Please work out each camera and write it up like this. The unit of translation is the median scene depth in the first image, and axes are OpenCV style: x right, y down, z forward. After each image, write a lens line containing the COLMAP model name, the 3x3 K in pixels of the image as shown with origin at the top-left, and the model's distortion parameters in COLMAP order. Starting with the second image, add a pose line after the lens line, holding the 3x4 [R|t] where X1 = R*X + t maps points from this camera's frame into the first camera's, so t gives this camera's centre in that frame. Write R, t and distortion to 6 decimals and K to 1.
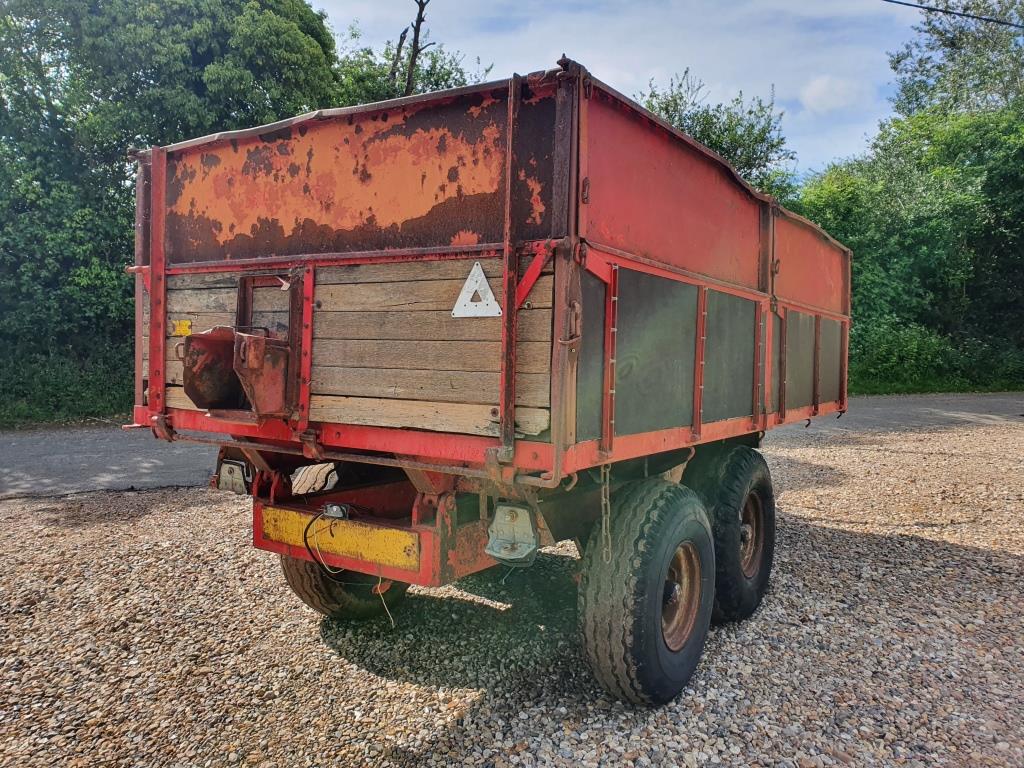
lens RADIAL K [[833.3, 0, 512.0], [0, 833.3, 384.0], [0, 0, 1]] dist [0.078084, -0.090935]
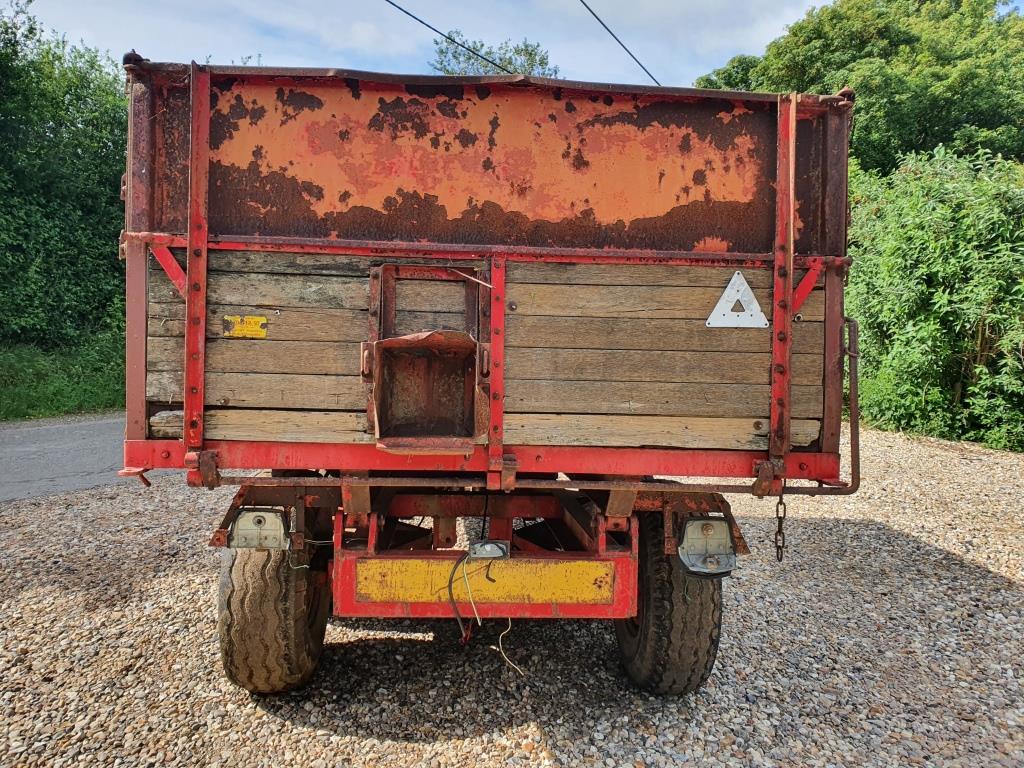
lens RADIAL K [[790.5, 0, 512.0], [0, 790.5, 384.0], [0, 0, 1]] dist [0.085446, -0.092929]
pose [[0.783832, -0.012699, 0.620843, -0.720657], [0.015568, 0.999878, 0.000796, -0.017095], [-0.620777, 0.009041, 0.783935, 0.377397]]
